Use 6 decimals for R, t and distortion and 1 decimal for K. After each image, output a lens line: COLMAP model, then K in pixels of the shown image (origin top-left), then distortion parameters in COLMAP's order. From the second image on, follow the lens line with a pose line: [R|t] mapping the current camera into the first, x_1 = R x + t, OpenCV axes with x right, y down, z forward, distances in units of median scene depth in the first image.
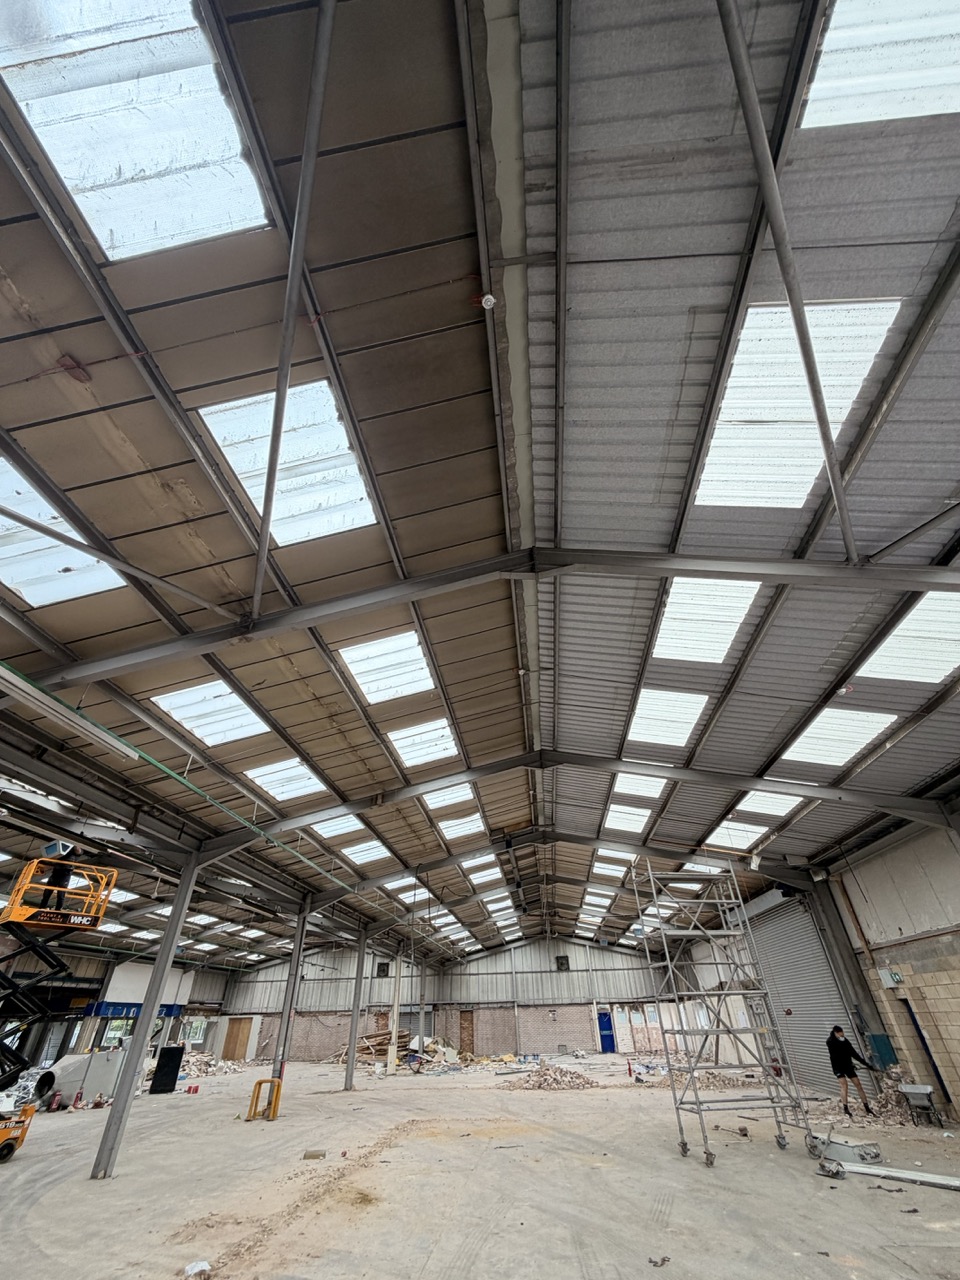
lens RADIAL K [[492.6, 0, 479.6], [0, 492.6, 634.1], [0, 0, 1]] dist [-0.001316, -0.000043]
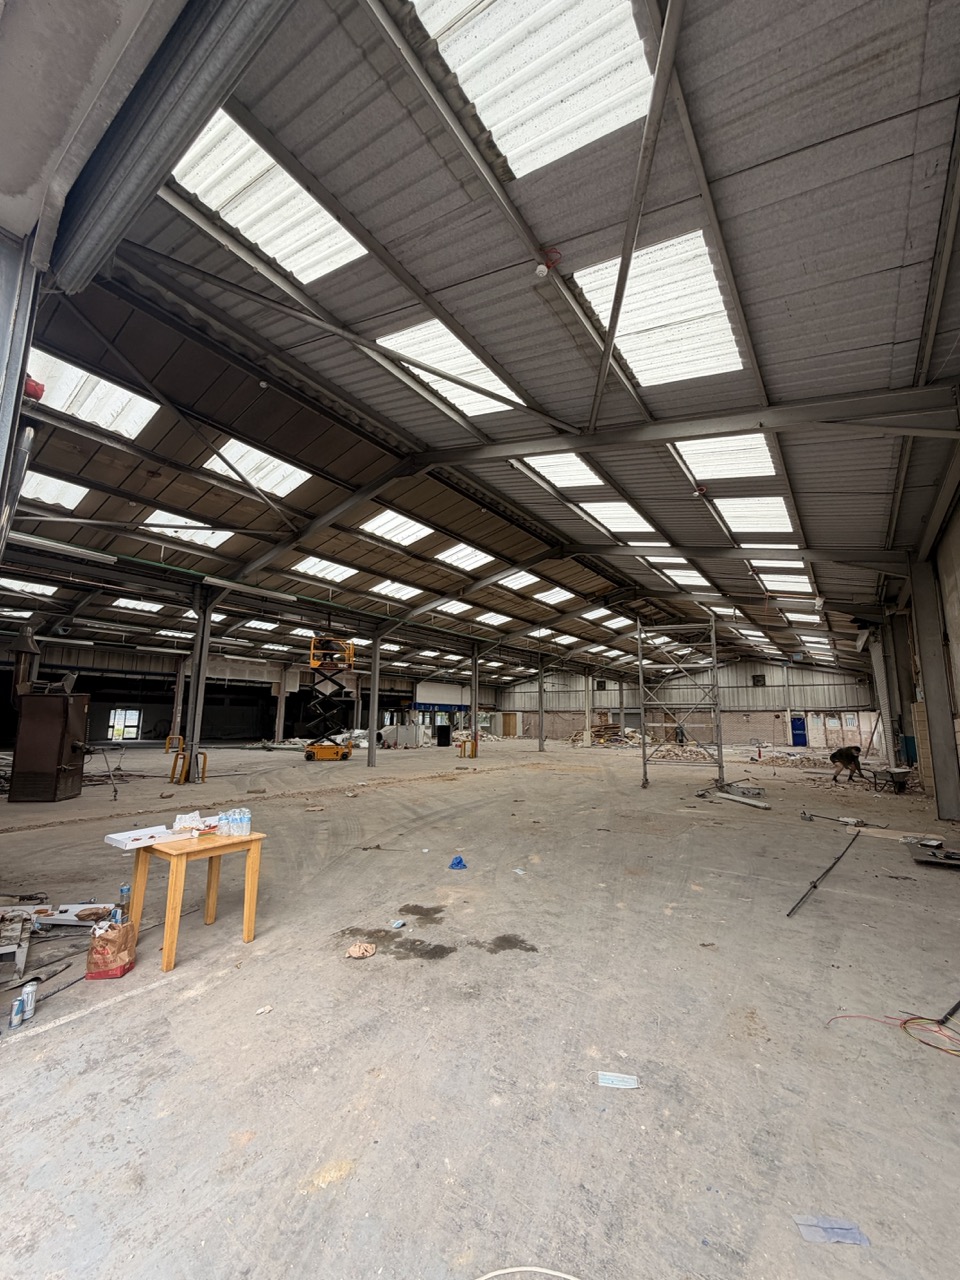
lens RADIAL K [[512.3, 0, 480.0], [0, 512.3, 640.0], [0, 0, 1]] dist [-0.000541, -0.000012]
pose [[0.870359, -0.044199, -0.490431, 0.203486], [0.279565, 0.864239, 0.418251, -0.056269], [0.405363, -0.501136, 0.764554, -0.073380]]
